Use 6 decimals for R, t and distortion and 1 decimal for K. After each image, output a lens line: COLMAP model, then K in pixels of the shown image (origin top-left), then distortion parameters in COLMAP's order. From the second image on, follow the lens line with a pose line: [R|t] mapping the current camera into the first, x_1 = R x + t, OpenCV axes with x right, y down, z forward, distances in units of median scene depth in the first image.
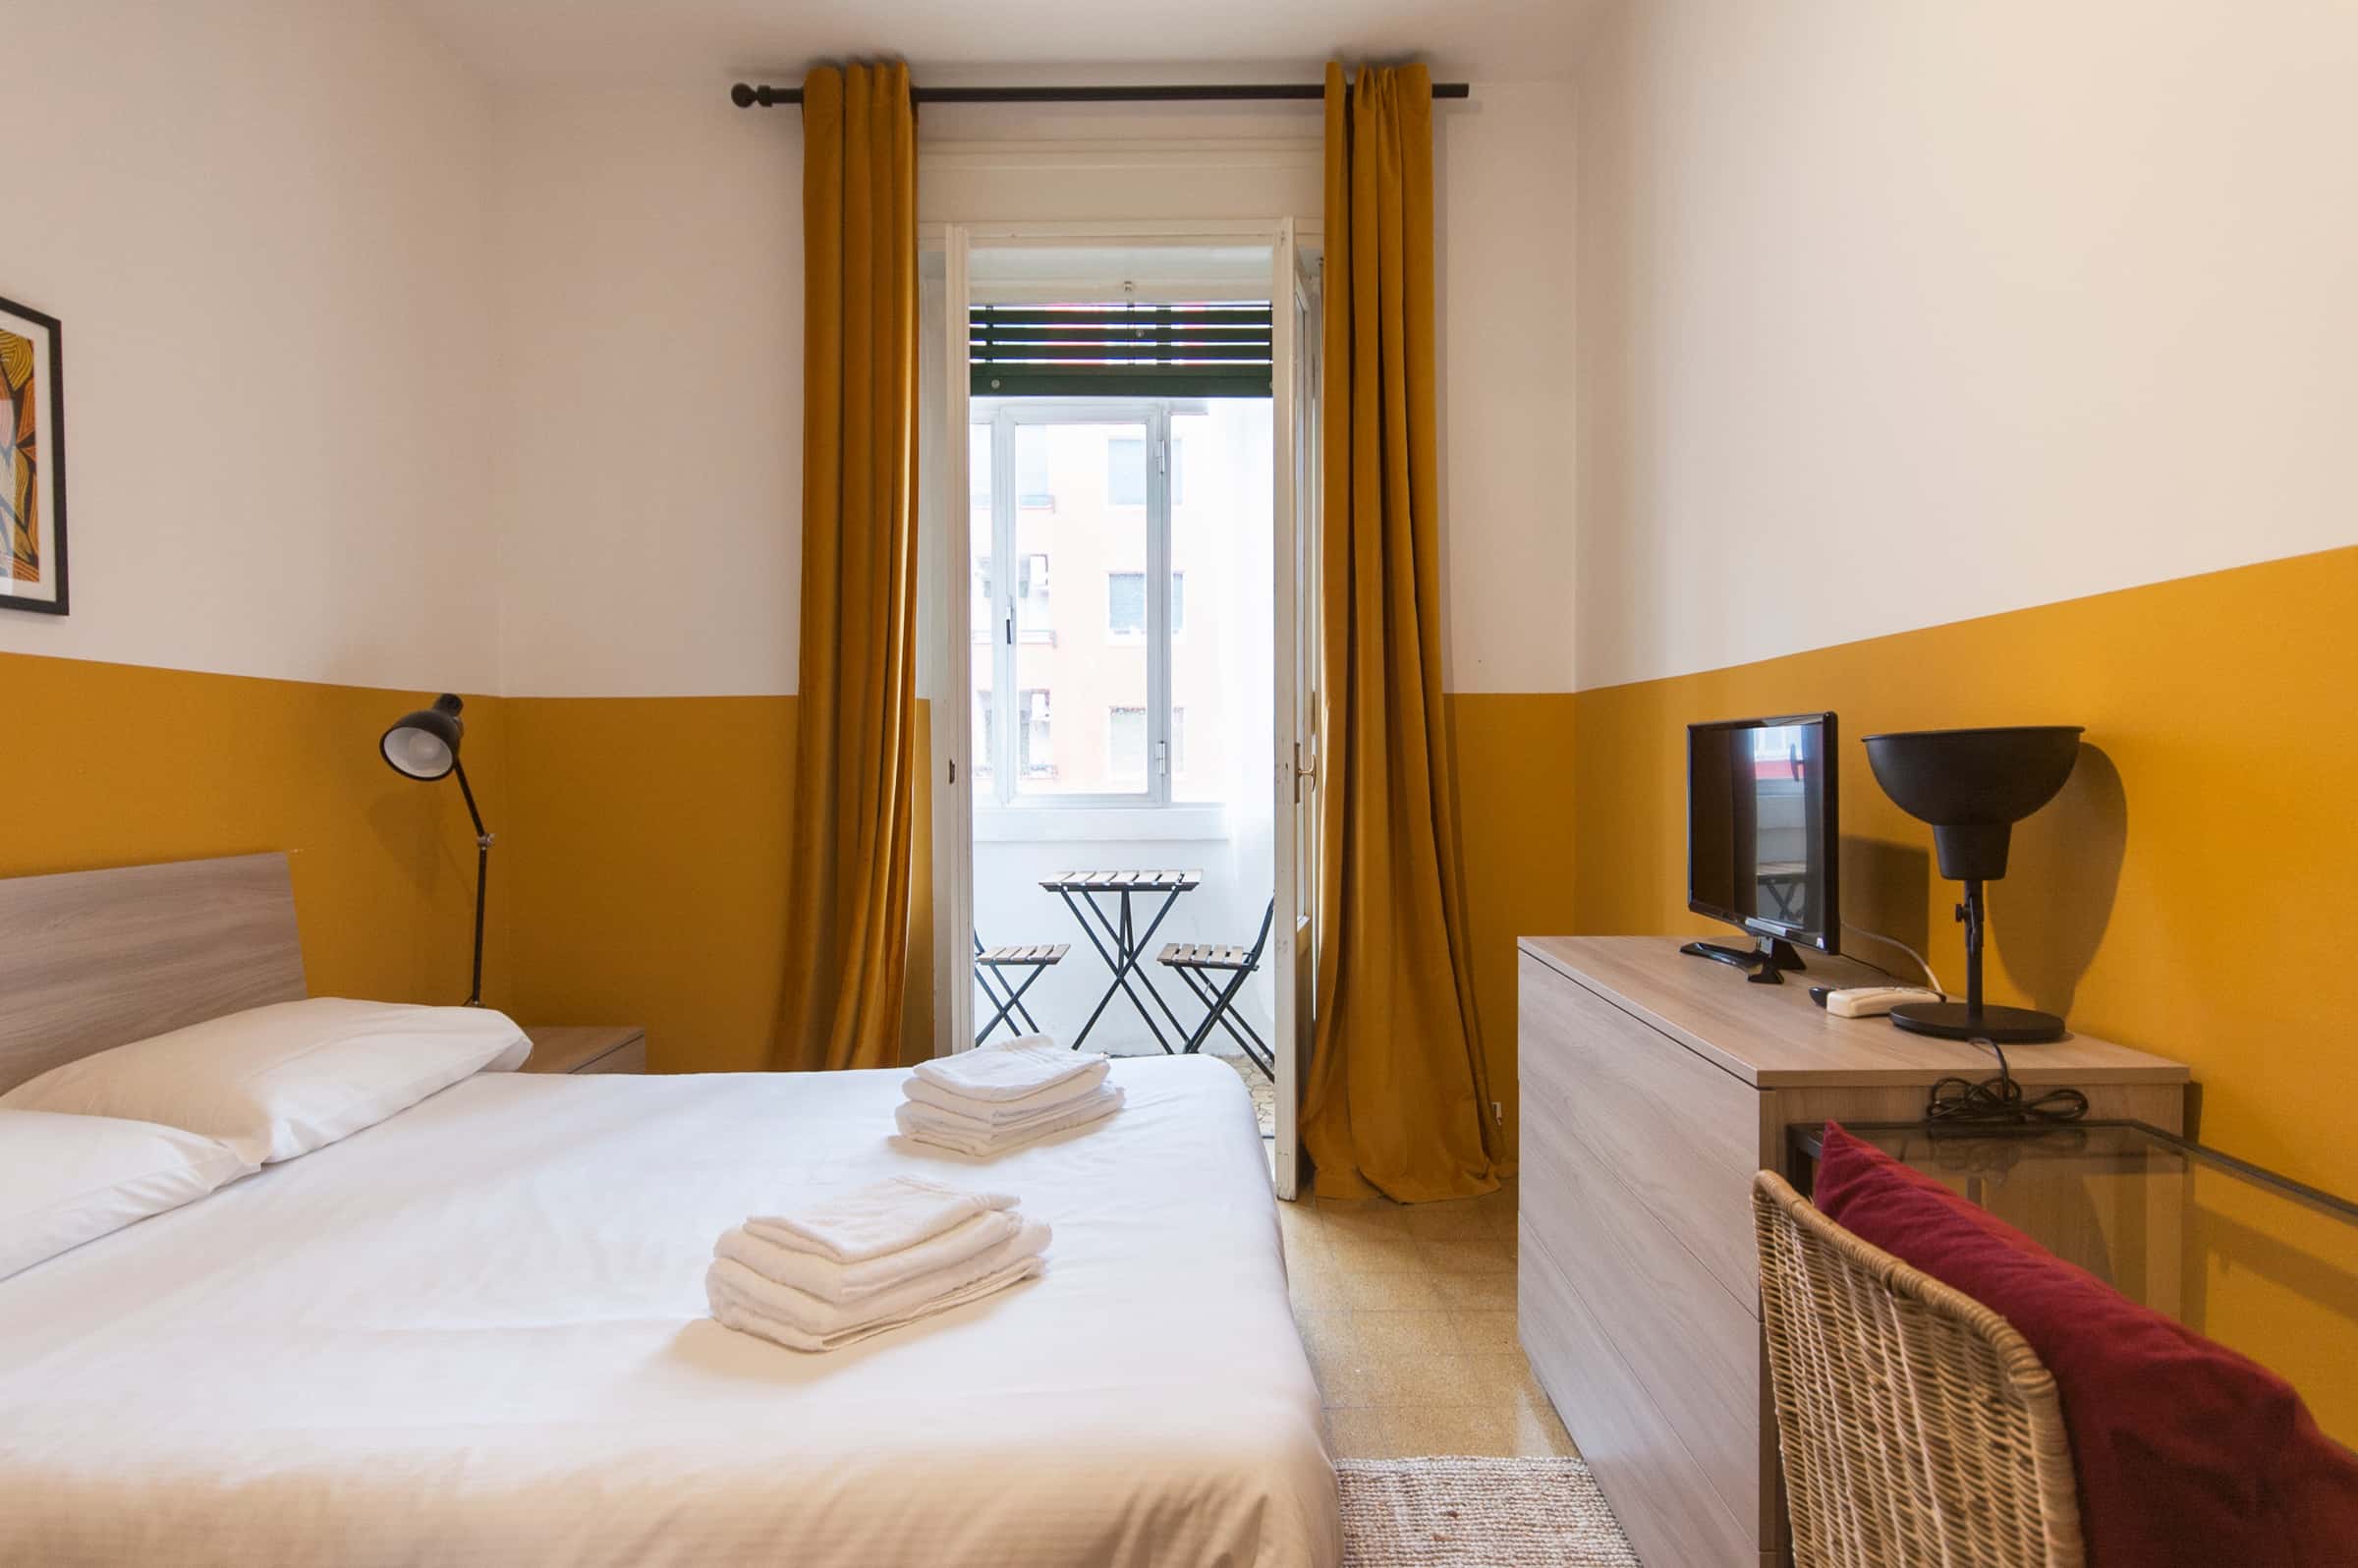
lens RADIAL K [[1345.7, 0, 1195.9], [0, 1345.7, 804.6], [0, 0, 1]] dist [0.004988, -0.001139]
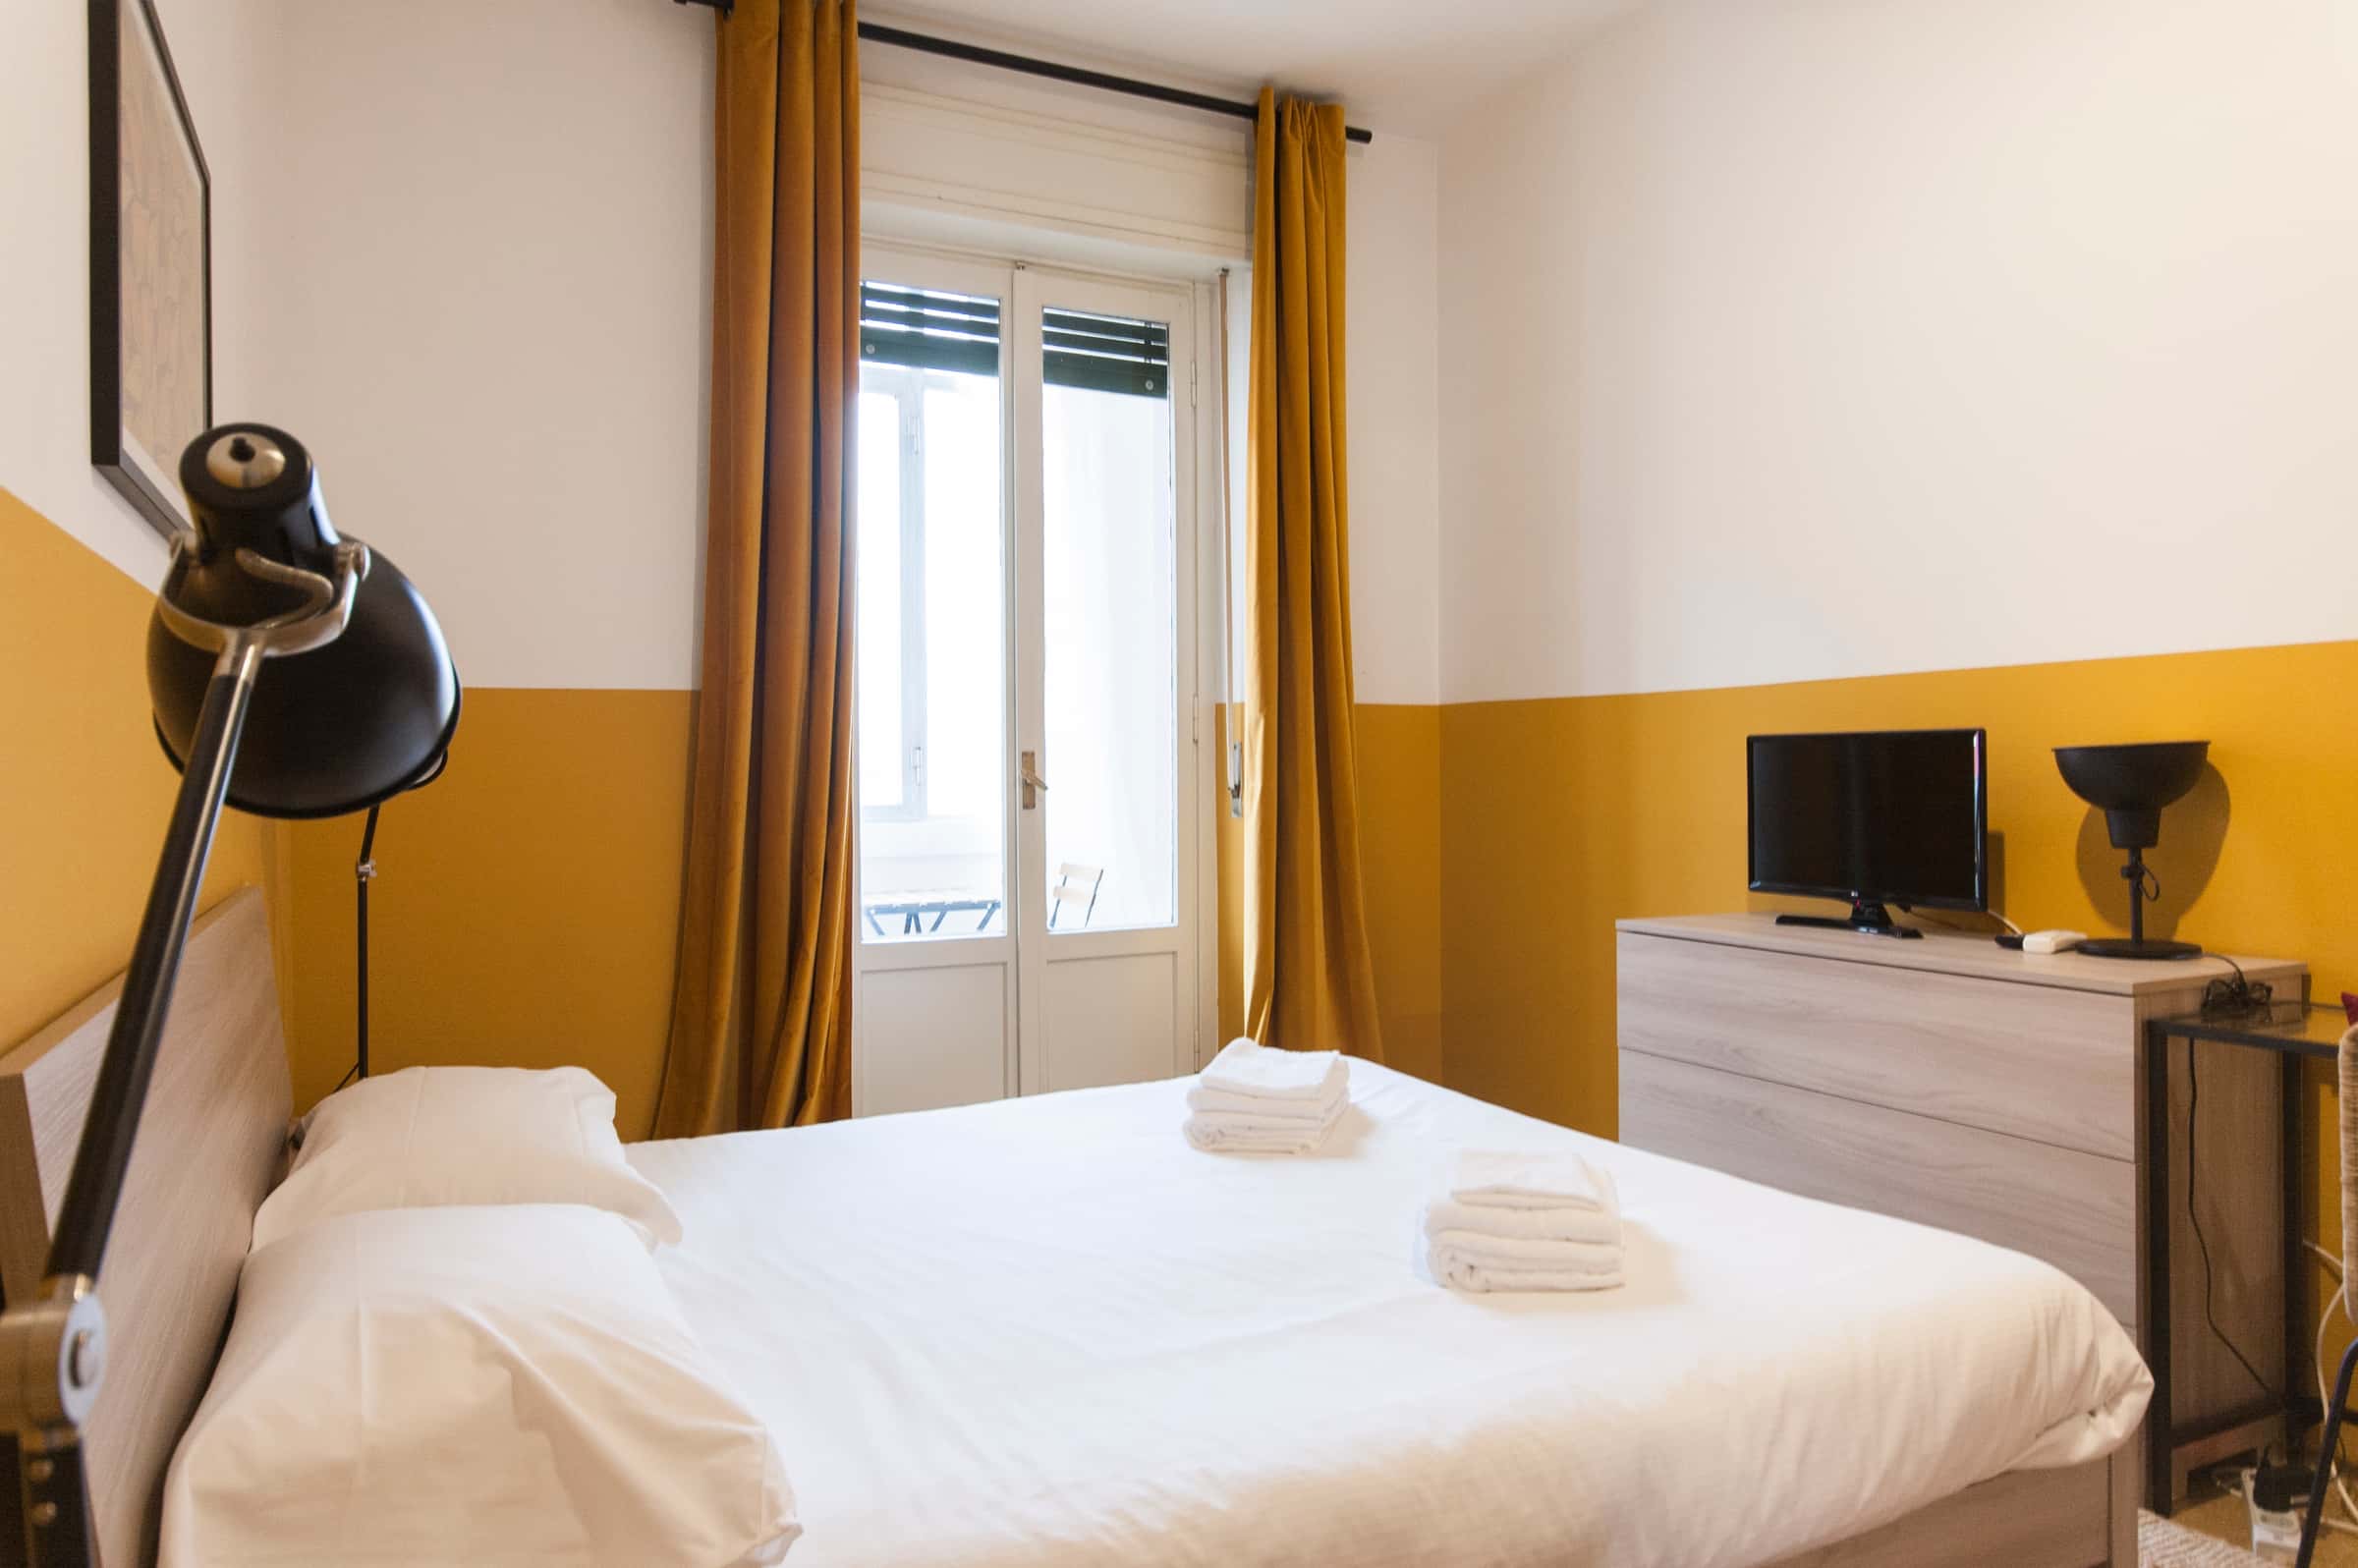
lens RADIAL K [[1505.2, 0, 1158.9], [0, 1505.2, 818.3], [0, 0, 1]] dist [0.027415, -0.030891]
pose [[0.894488, -0.013733, 0.446881, -0.753631], [0.015095, 0.999886, 0.000513, 0.005492], [-0.446837, 0.006286, 0.894593, 0.023515]]
